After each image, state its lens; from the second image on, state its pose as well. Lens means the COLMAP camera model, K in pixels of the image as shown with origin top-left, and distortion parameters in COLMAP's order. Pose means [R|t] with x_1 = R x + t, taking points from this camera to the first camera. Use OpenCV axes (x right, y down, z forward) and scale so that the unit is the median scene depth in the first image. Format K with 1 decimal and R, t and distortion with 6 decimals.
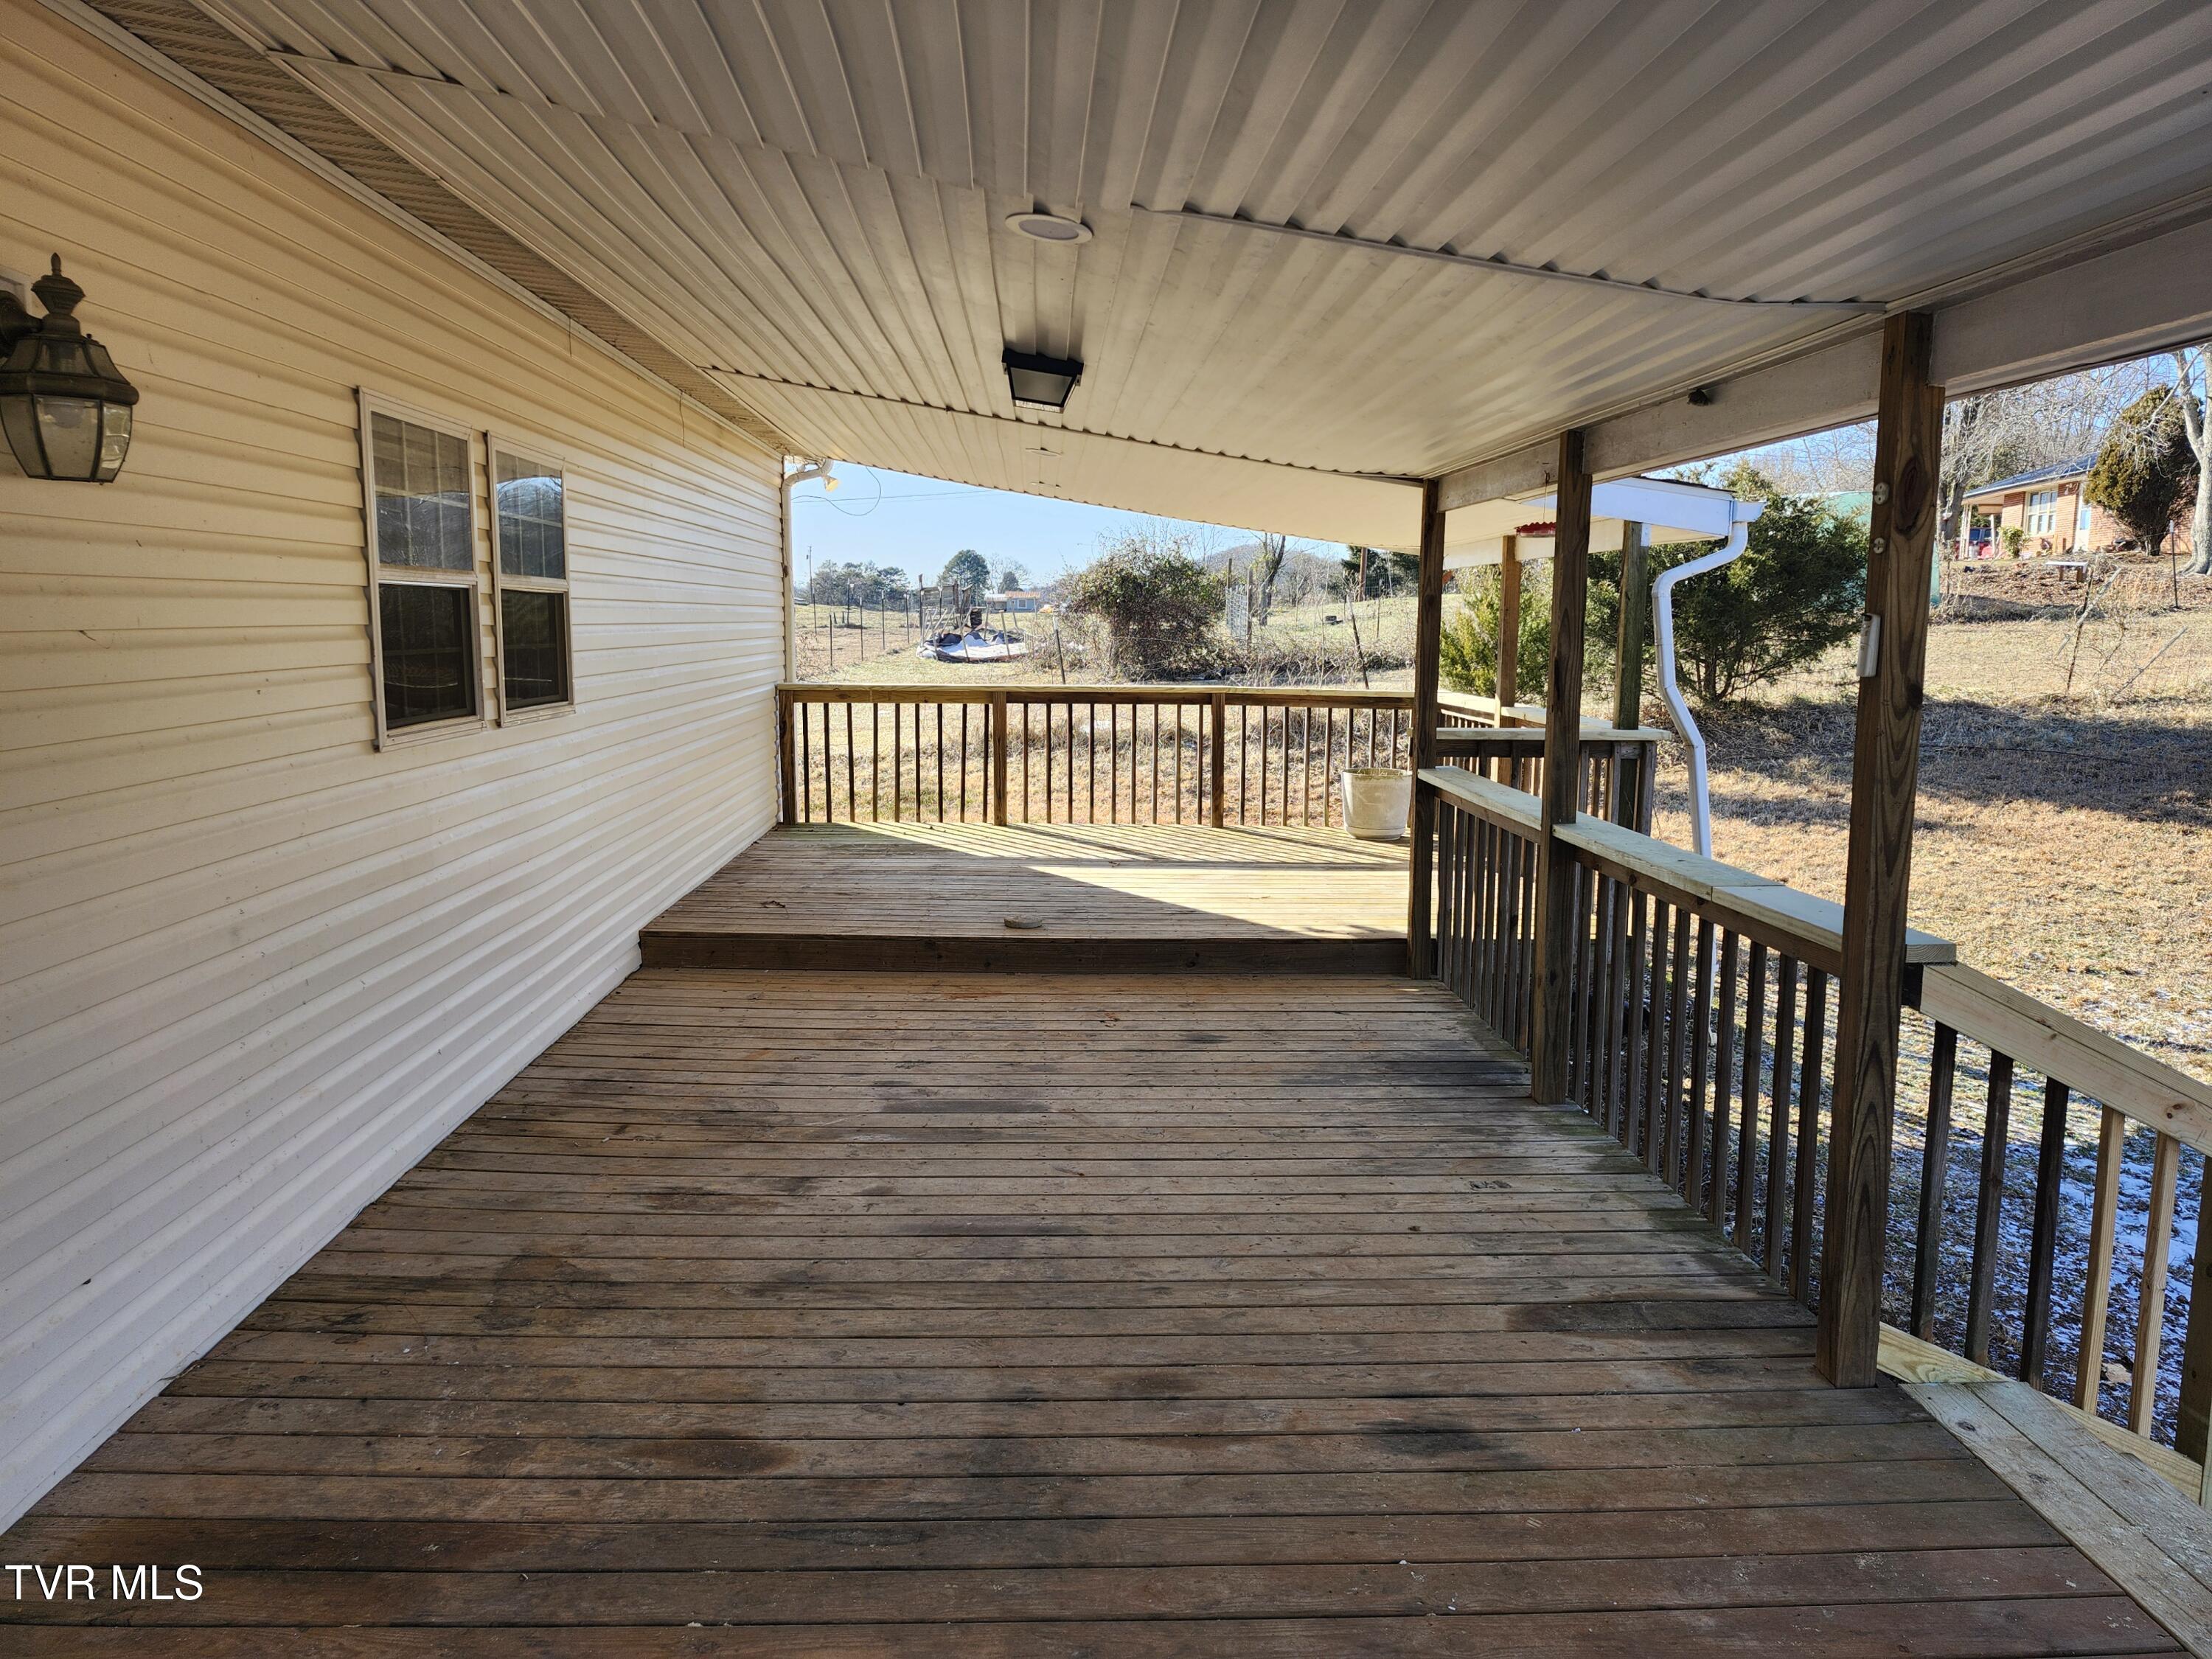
lens RADIAL K [[1504.5, 0, 1099.0], [0, 1504.5, 824.8], [0, 0, 1]] dist [0.054705, -0.053277]
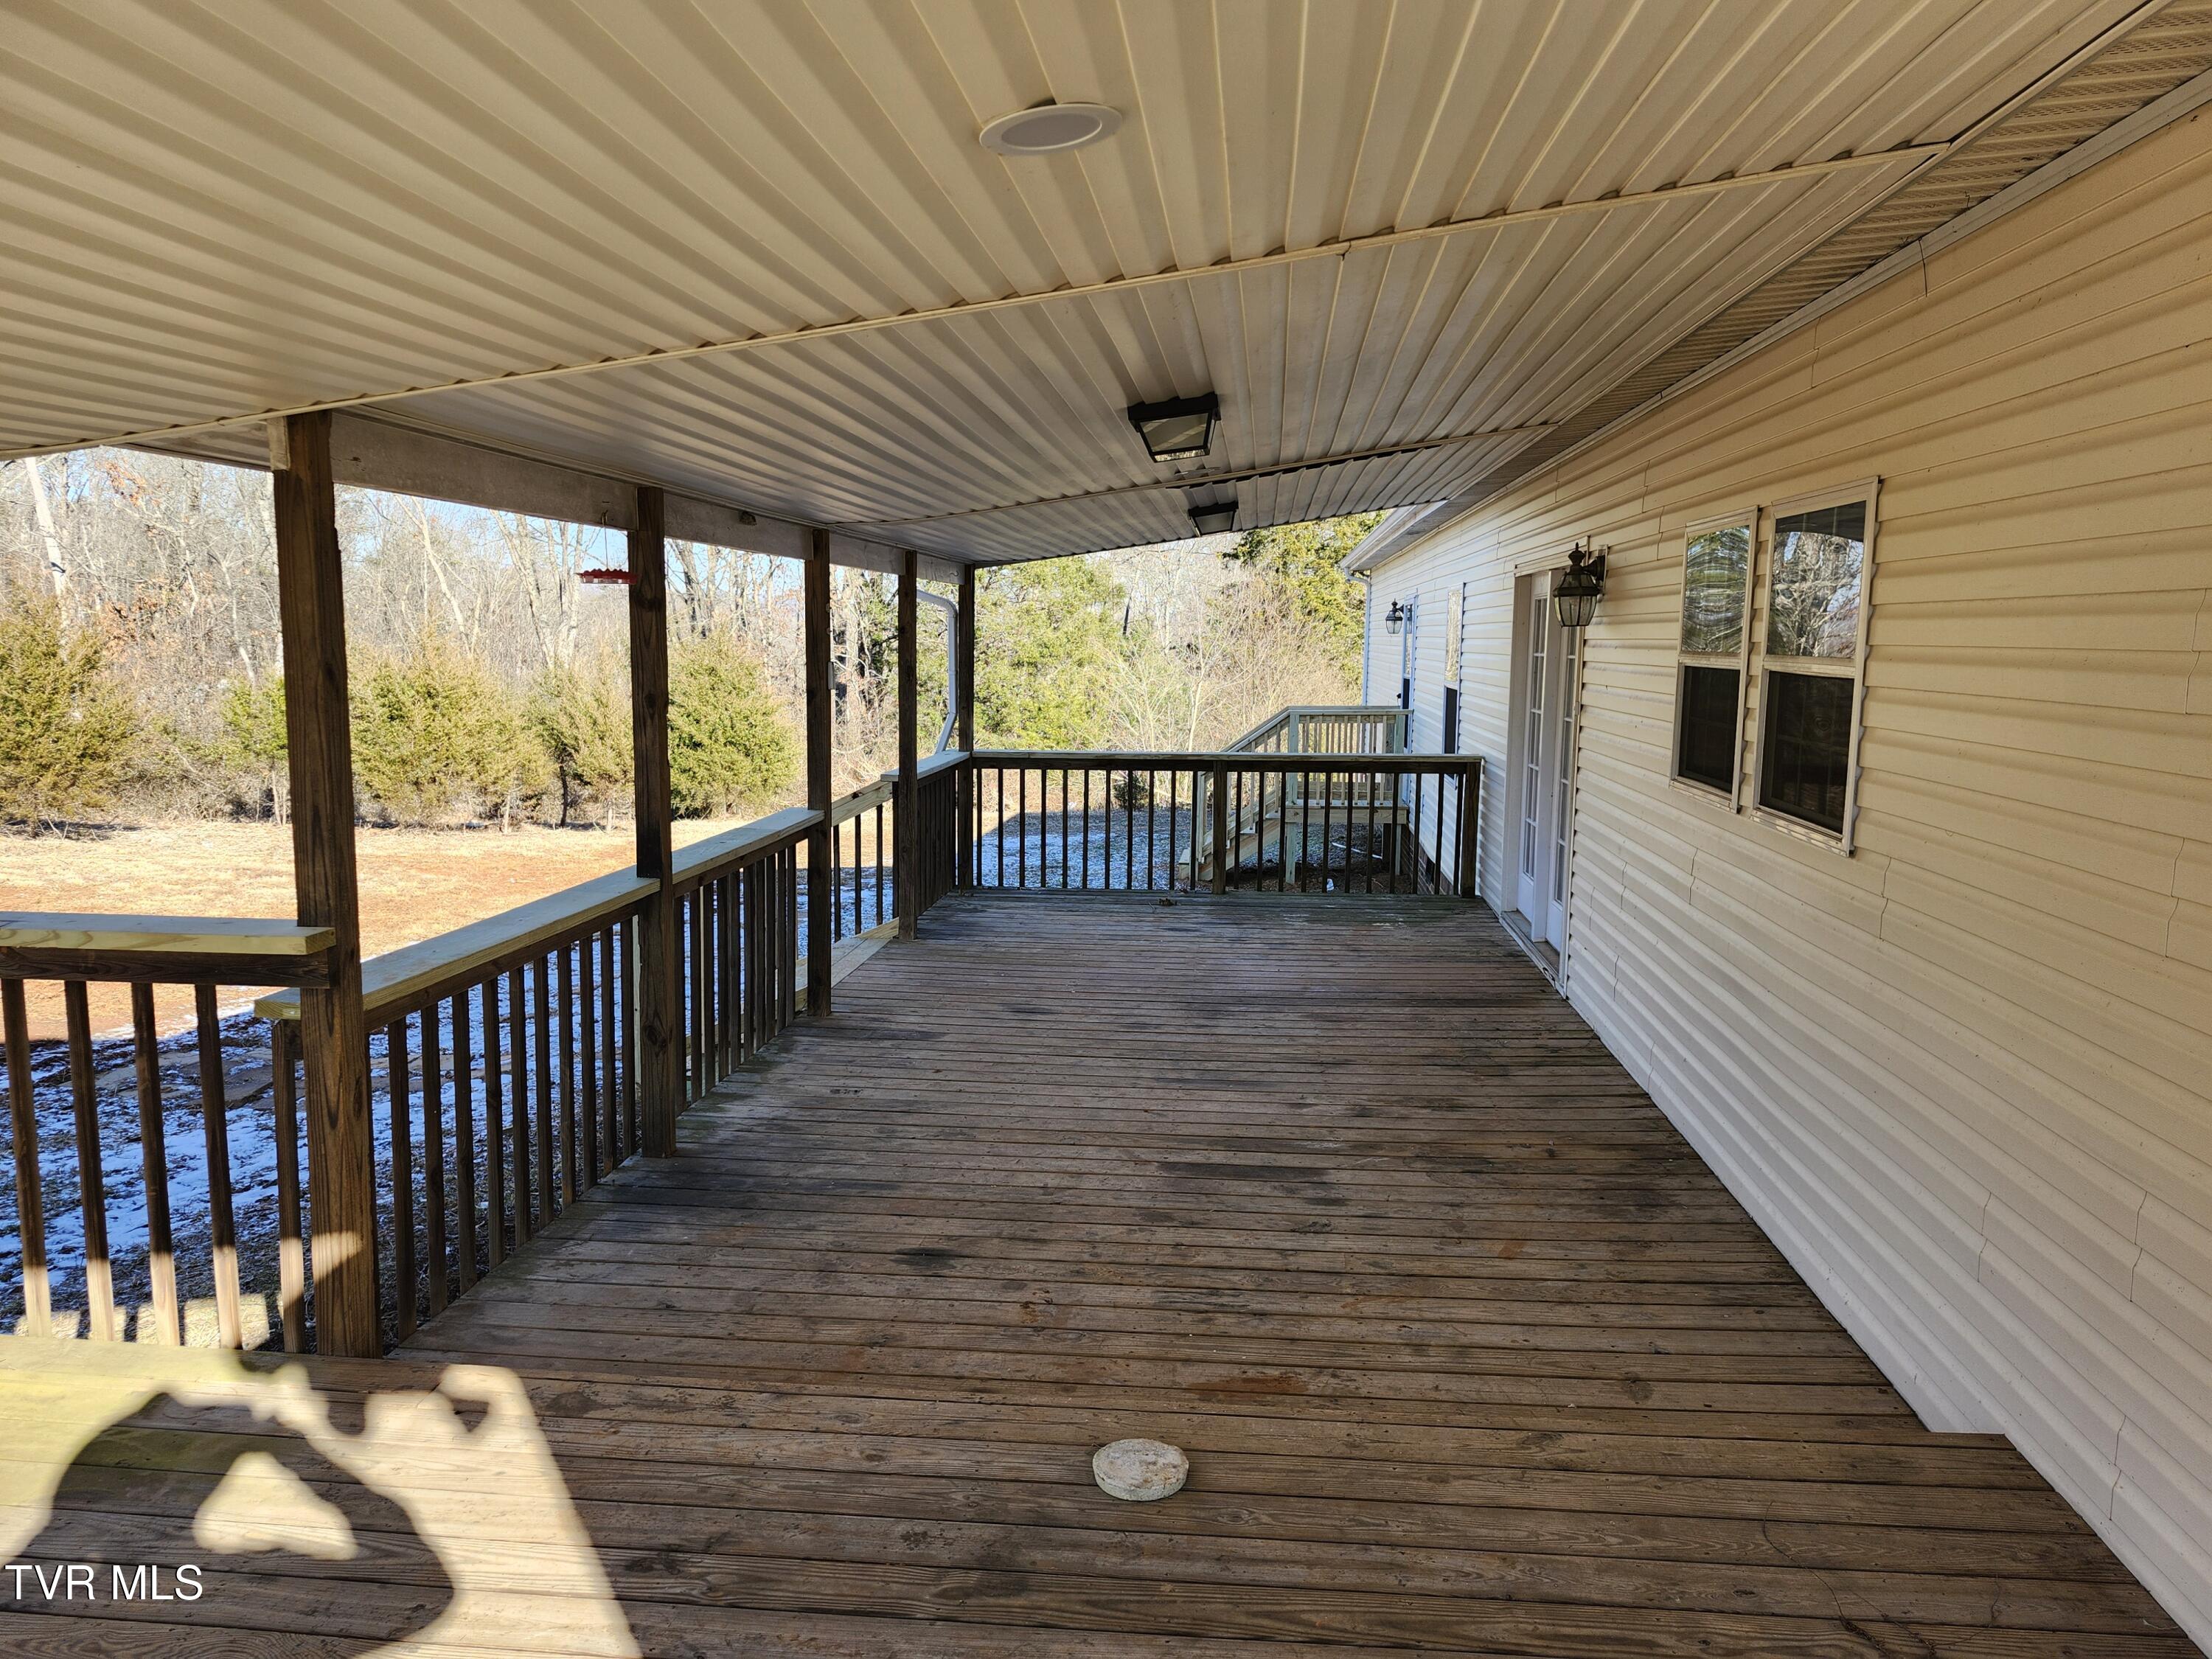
lens RADIAL K [[1504.5, 0, 1112.7], [0, 1504.5, 828.3], [0, 0, 1]] dist [0.054705, -0.053277]
pose [[-0.990257, -0.038029, 0.133960, -0.141698], [-0.001900, 0.965588, 0.260070, -0.322973], [-0.139241, 0.257281, -0.956252, 2.100173]]
